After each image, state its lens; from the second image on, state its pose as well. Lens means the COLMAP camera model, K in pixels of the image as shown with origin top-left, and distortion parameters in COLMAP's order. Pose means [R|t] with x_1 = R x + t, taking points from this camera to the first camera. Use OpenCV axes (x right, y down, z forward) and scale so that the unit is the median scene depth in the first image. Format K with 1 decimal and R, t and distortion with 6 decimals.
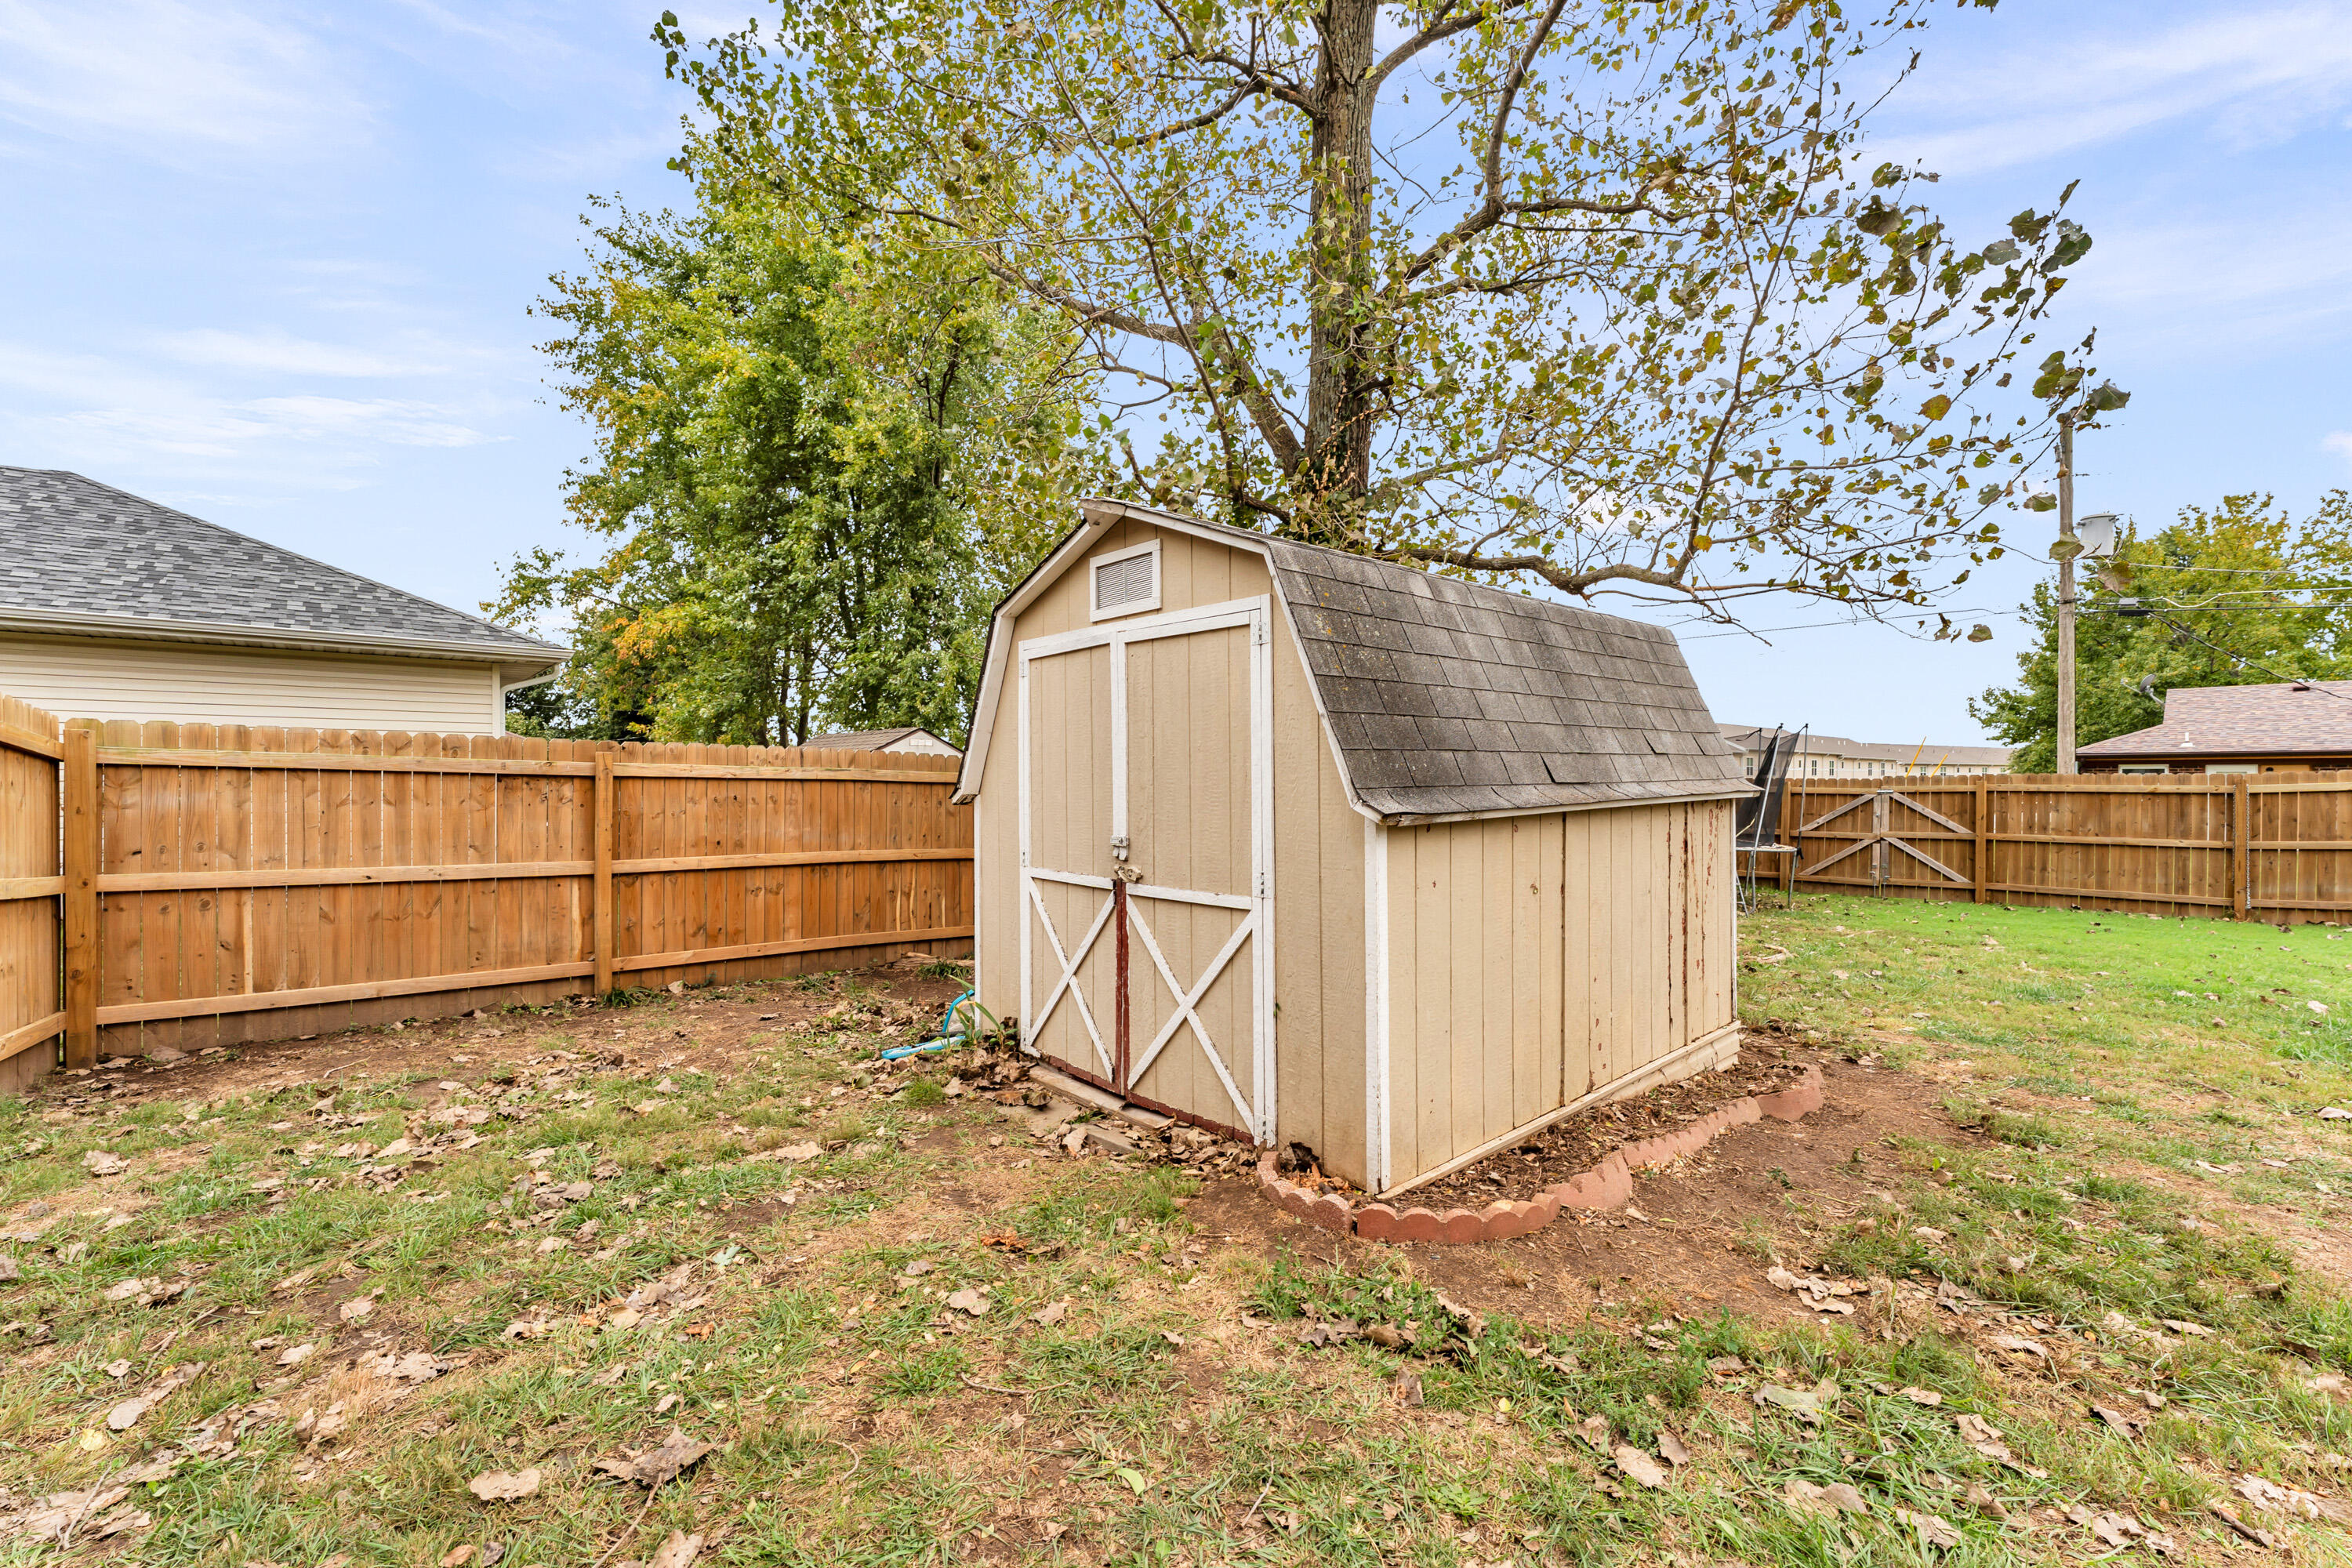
lens RADIAL K [[978.9, 0, 1166.0], [0, 978.9, 785.5], [0, 0, 1]] dist [0.001658, 0.000111]
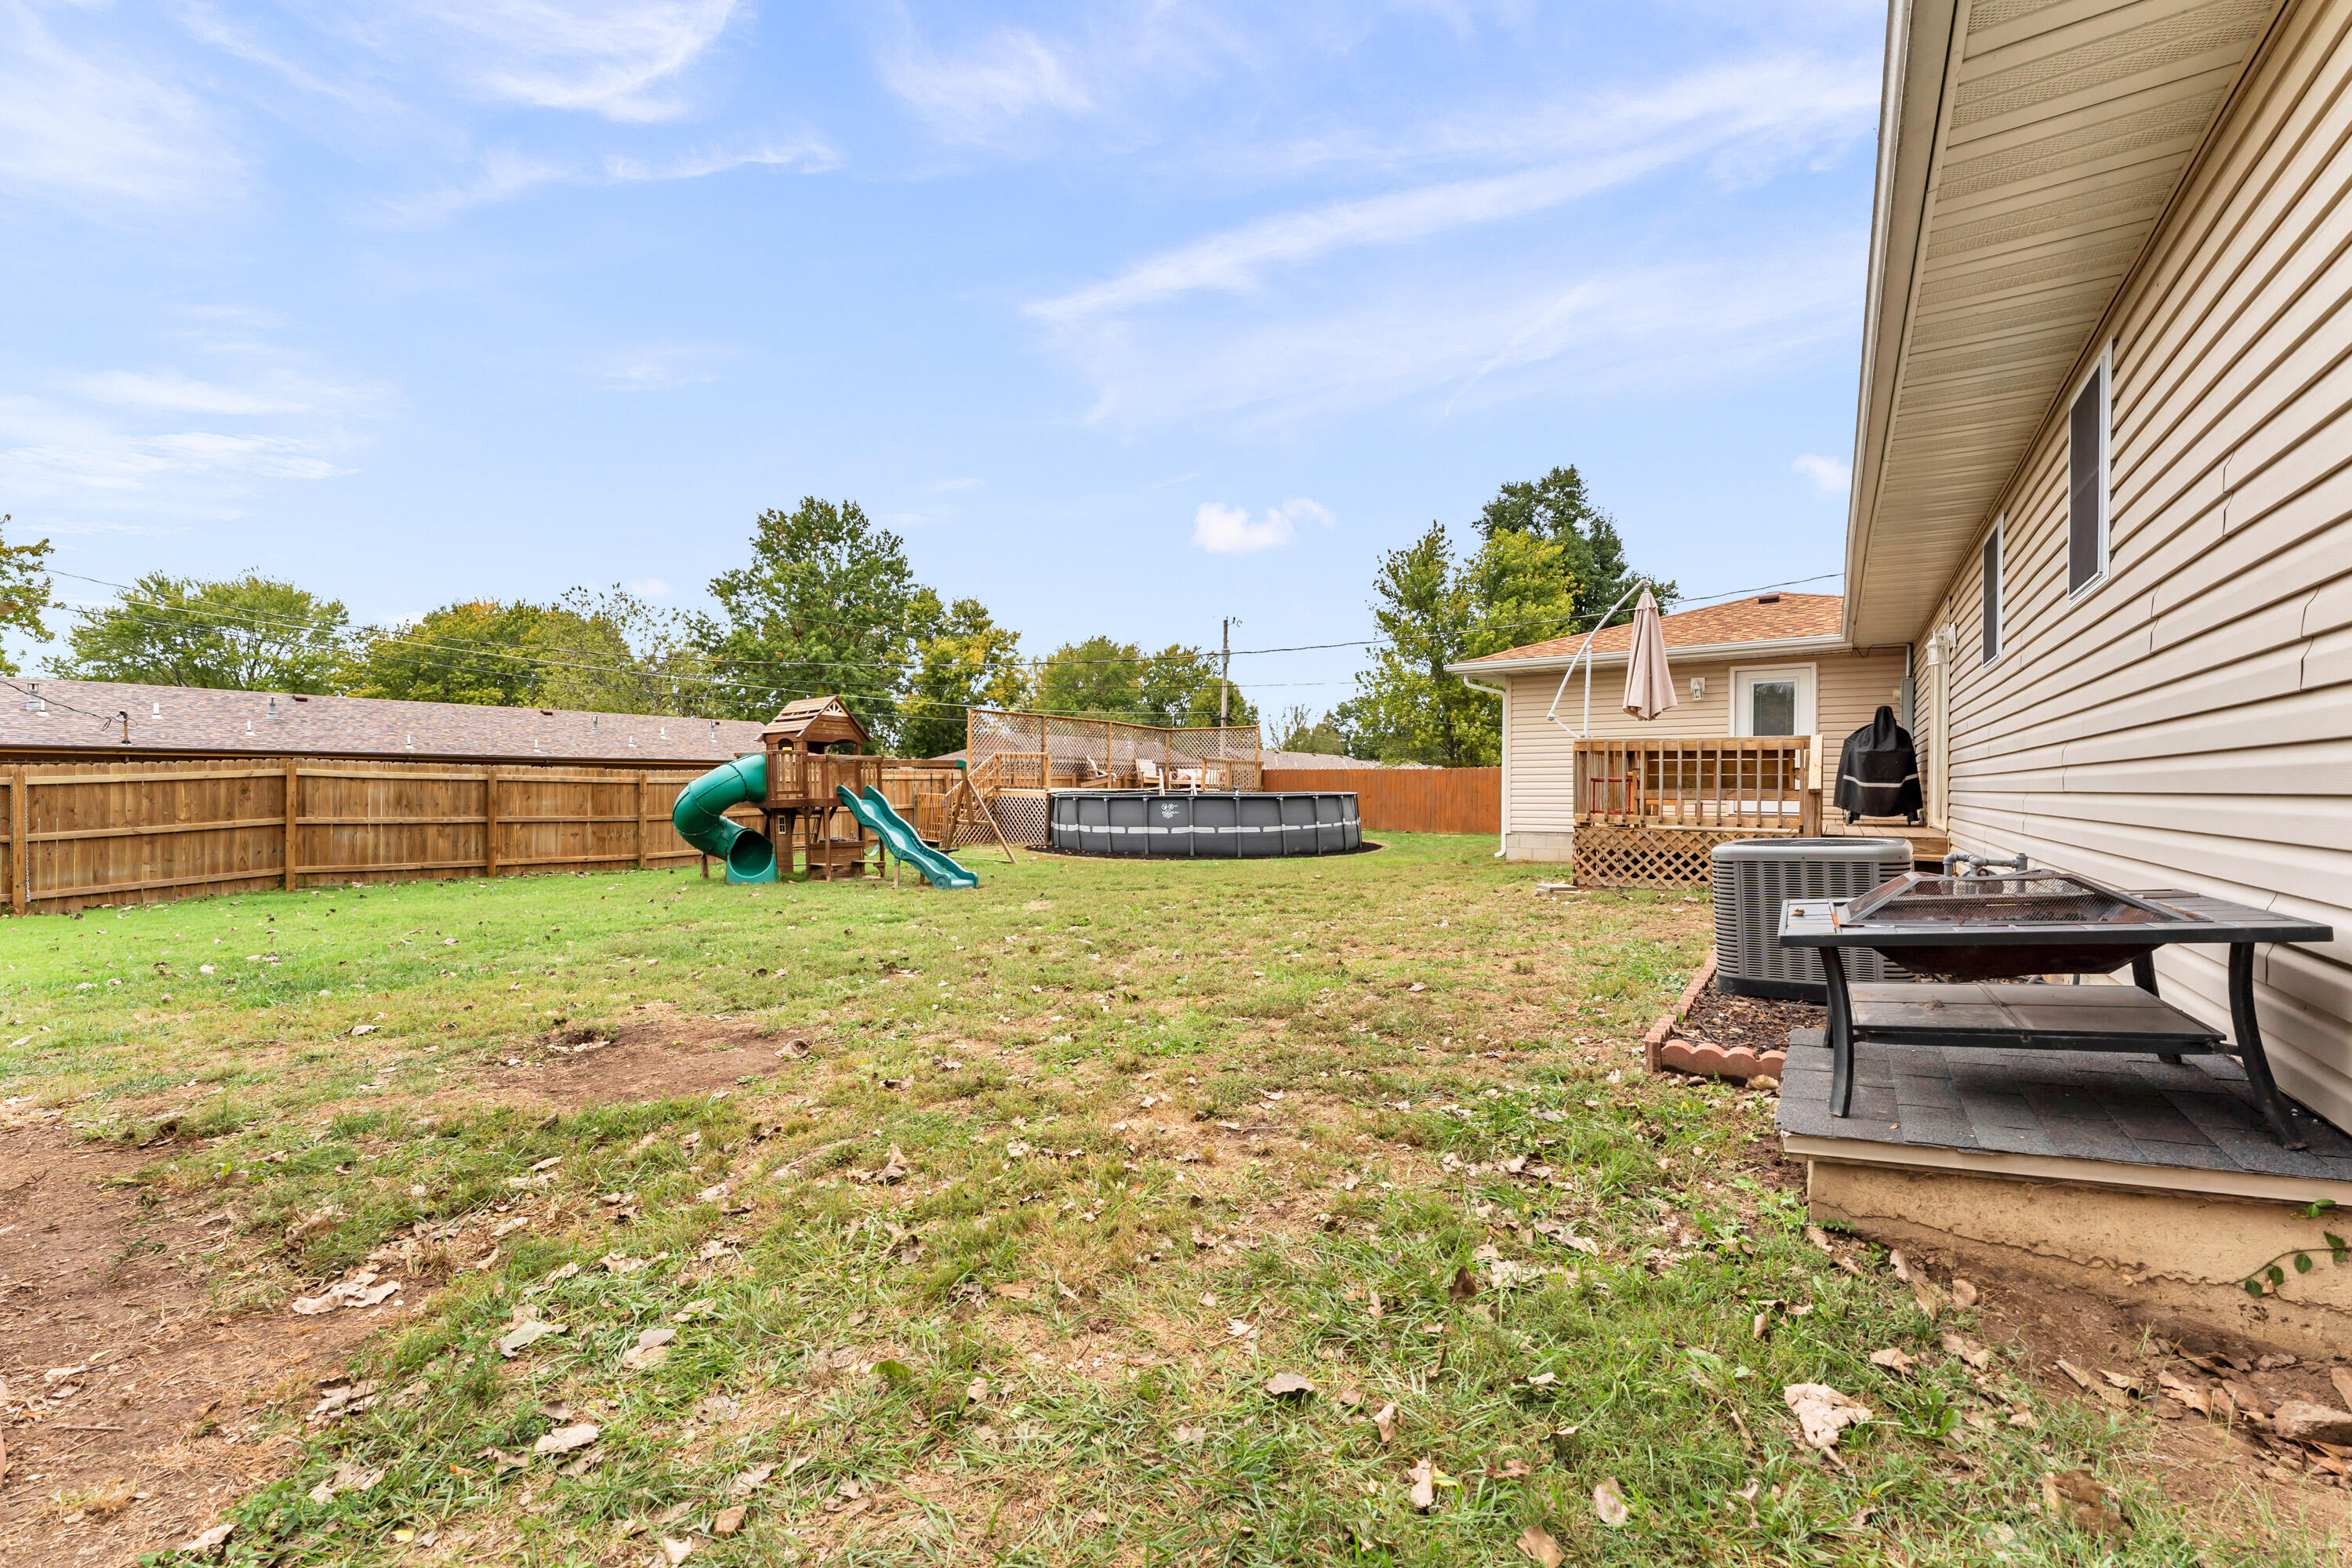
lens RADIAL K [[978.9, 0, 1166.0], [0, 978.9, 785.5], [0, 0, 1]] dist [0.001658, 0.000111]
pose [[-0.284341, -0.000024, 0.958723, -0.413665], [0.000216, 1.000000, 0.000089, 0.021035], [-0.958723, 0.000232, -0.284341, 0.451347]]
